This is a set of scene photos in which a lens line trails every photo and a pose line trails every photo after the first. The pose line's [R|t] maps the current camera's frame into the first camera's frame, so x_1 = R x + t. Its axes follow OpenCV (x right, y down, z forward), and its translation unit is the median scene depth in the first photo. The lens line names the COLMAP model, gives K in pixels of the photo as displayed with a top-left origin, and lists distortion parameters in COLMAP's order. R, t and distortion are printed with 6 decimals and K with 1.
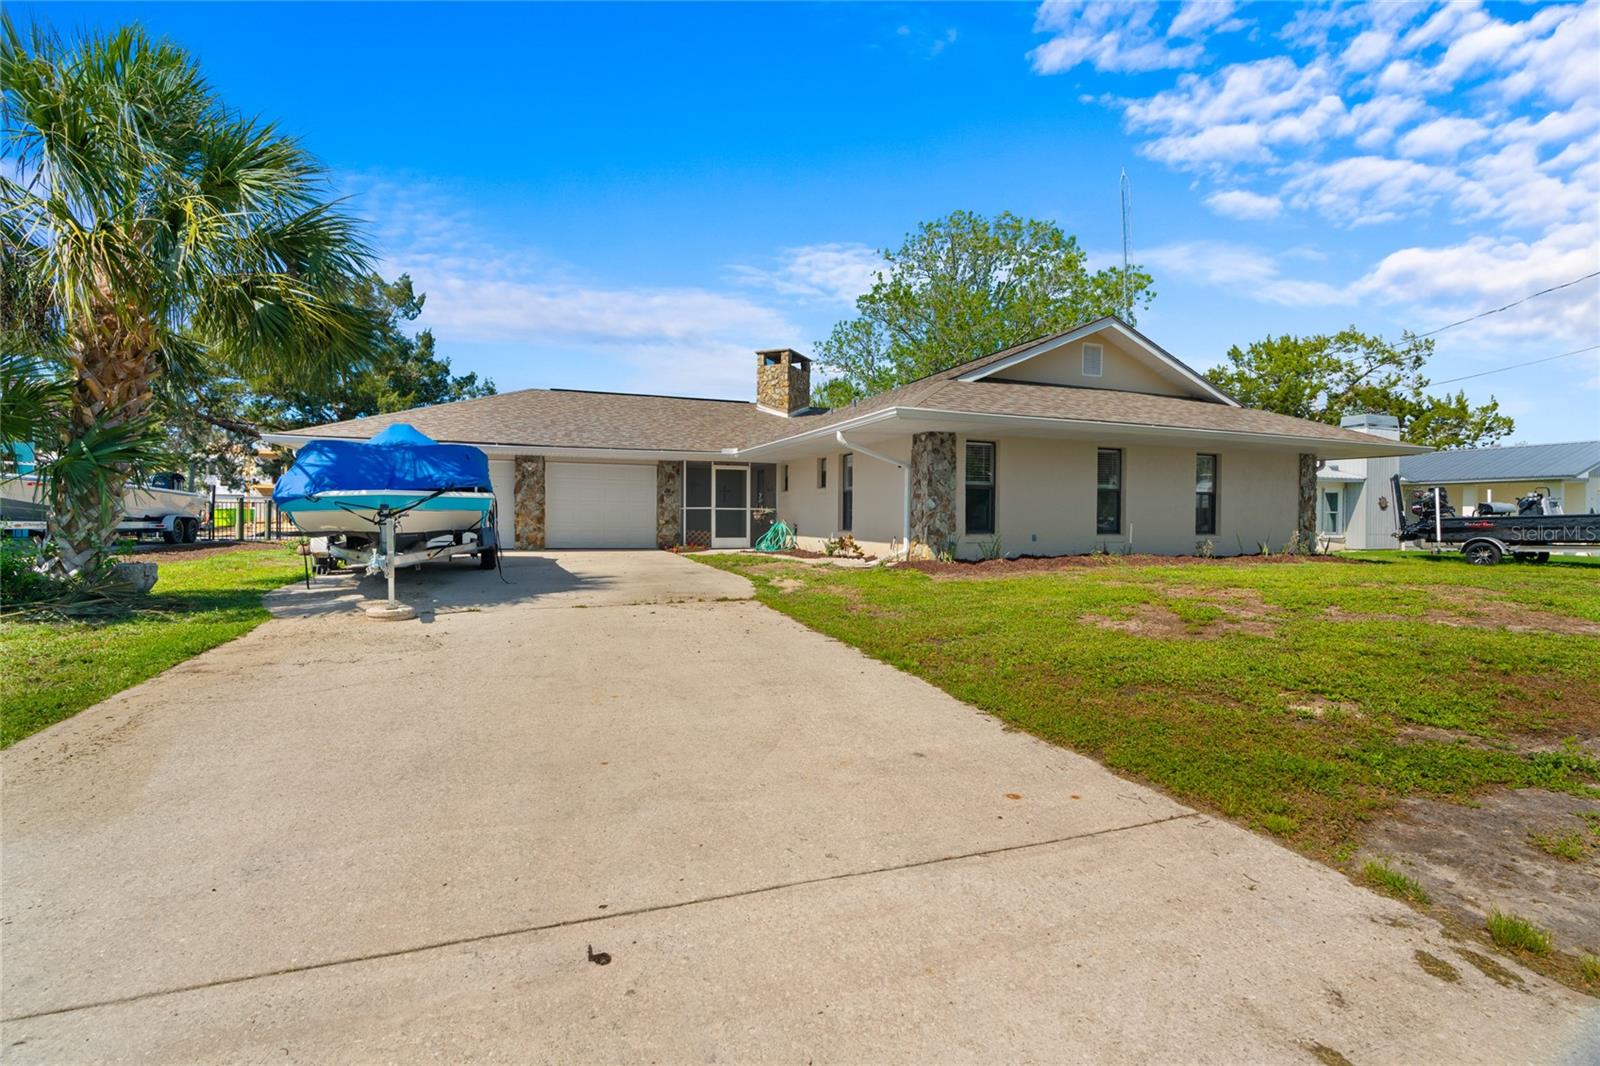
lens RADIAL K [[713.3, 0, 807.0], [0, 713.3, 517.8], [0, 0, 1]] dist [-0.011060, 0.005142]
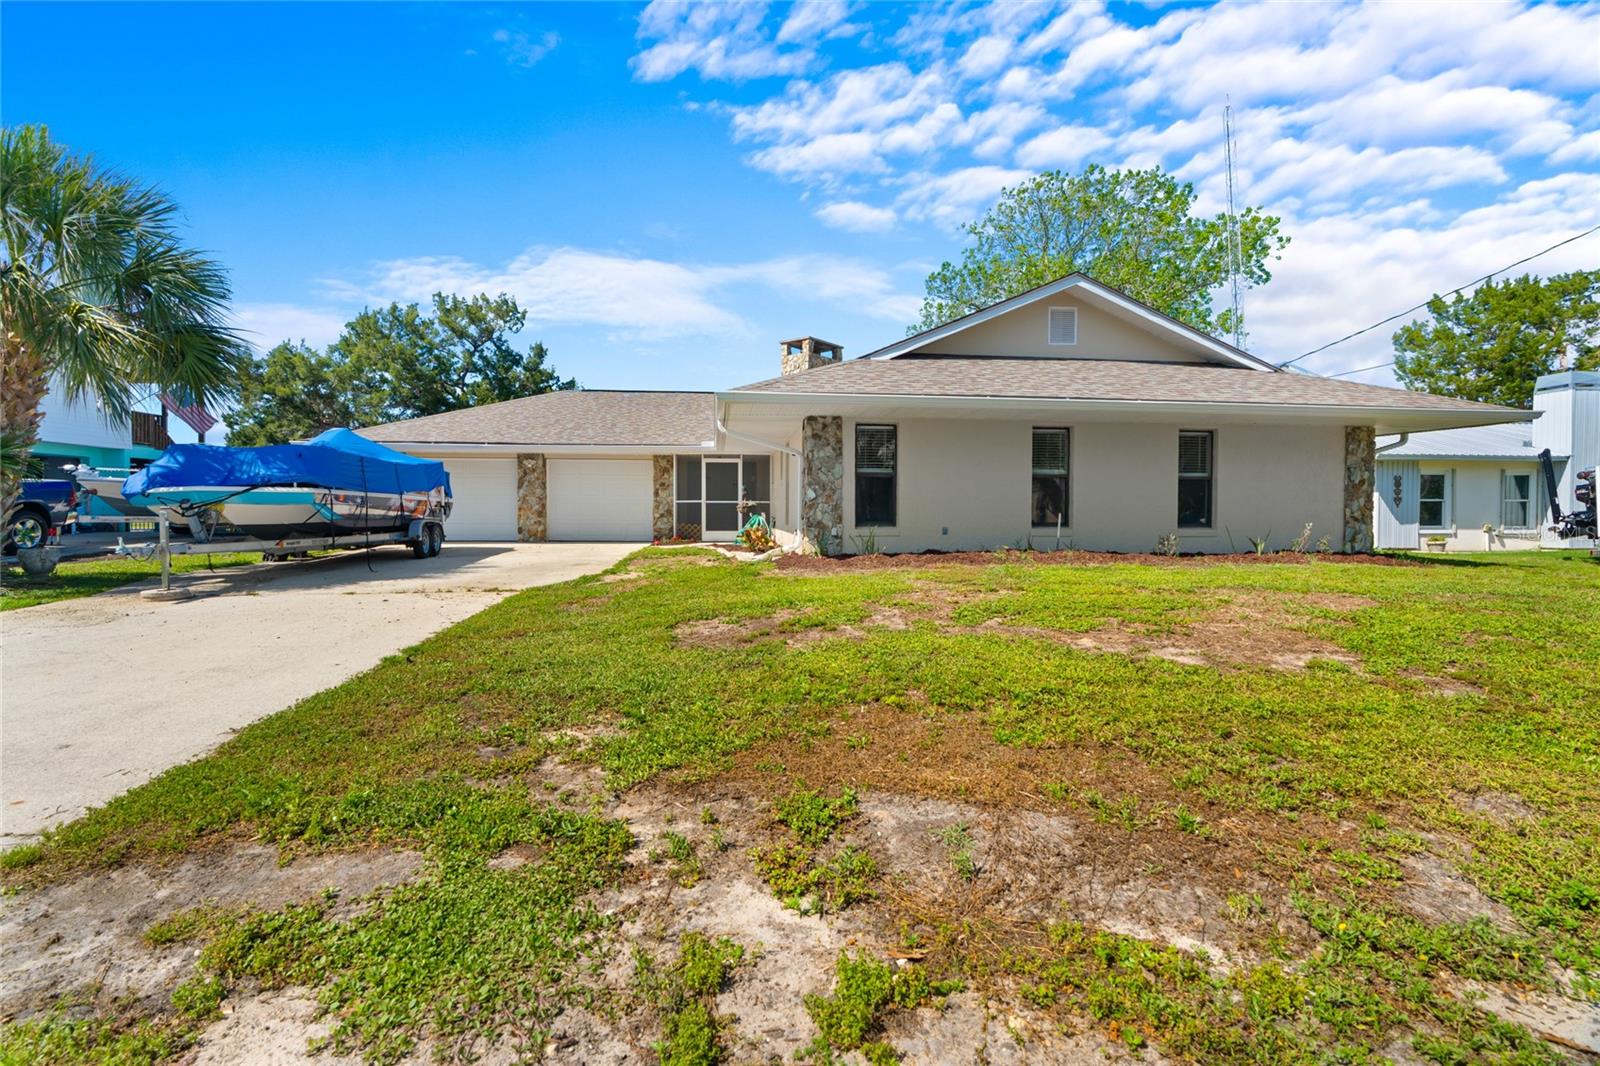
lens RADIAL K [[720.0, 0, 797.7], [0, 720.0, 515.9], [0, 0, 1]] dist [-0.005835, -0.000089]
pose [[0.966352, -0.003363, -0.257202, 0.275263], [0.004658, 0.999979, 0.004427, 0.003373], [0.257182, -0.005477, 0.966348, 0.062396]]
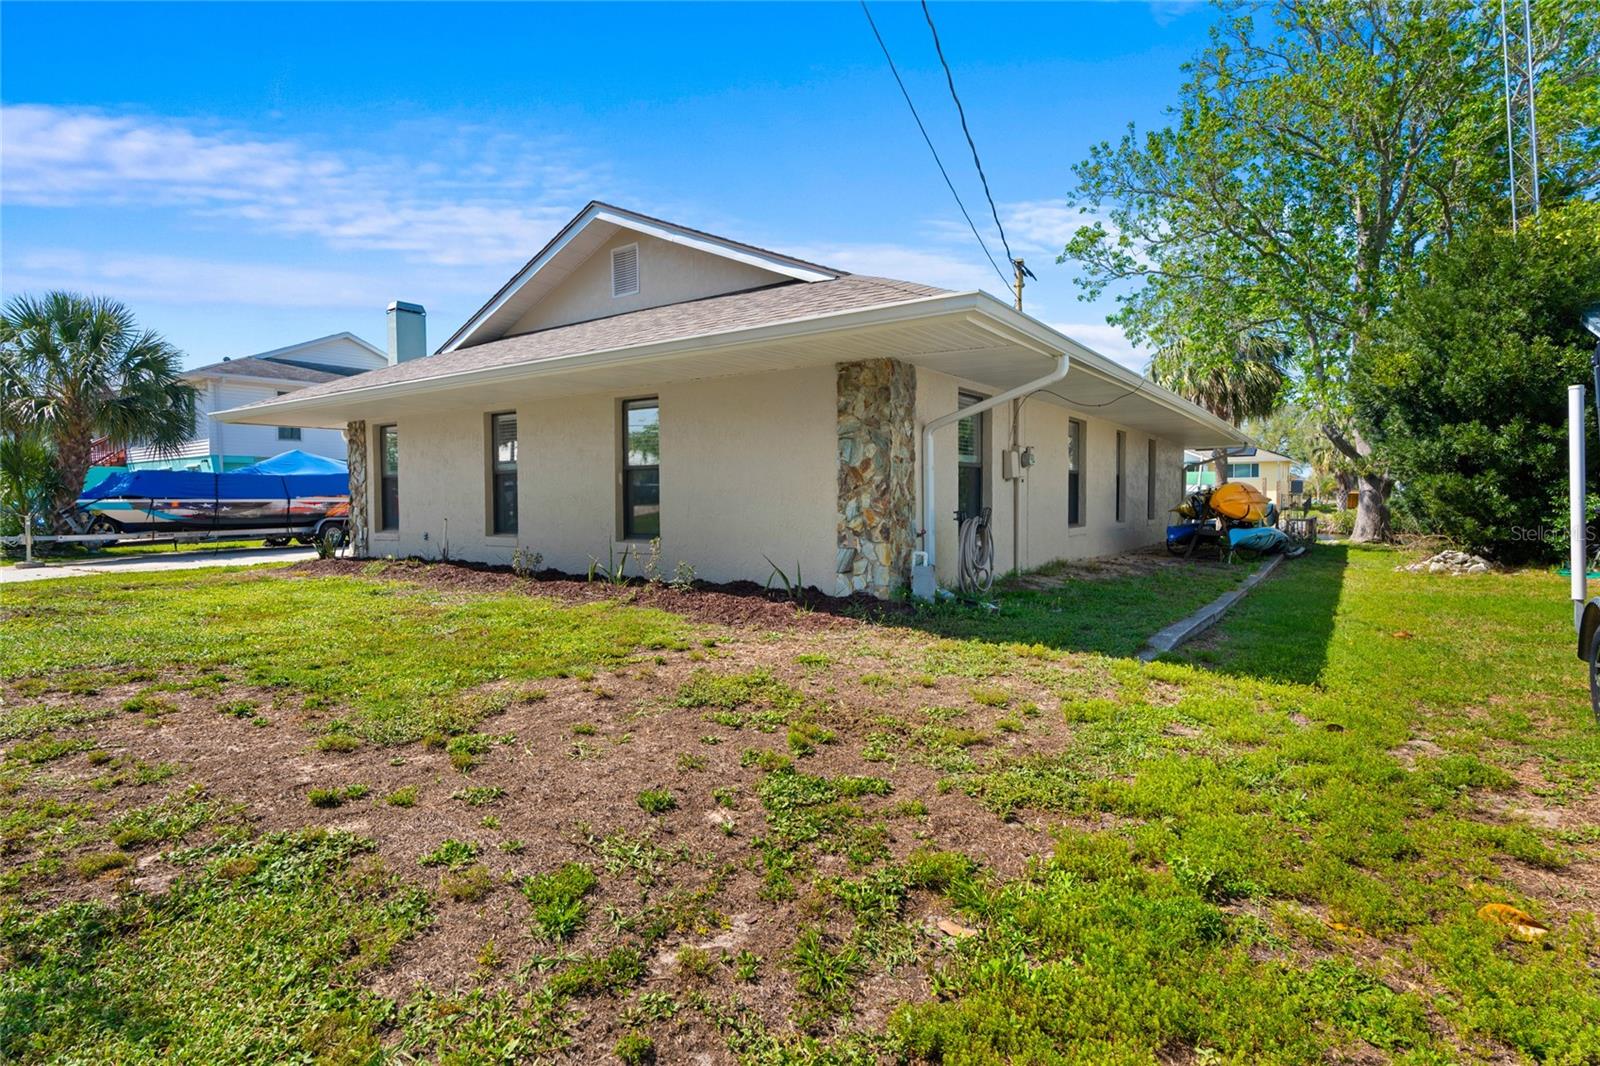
lens RADIAL K [[781.6, 0, 799.2], [0, 781.6, 522.7], [0, 0, 1]] dist [0.000840, 0.000098]
pose [[0.554768, 0.014971, -0.831871, 0.962490], [0.011597, 0.999602, 0.025724, -0.004180], [0.831925, -0.023919, 0.554373, 0.634809]]
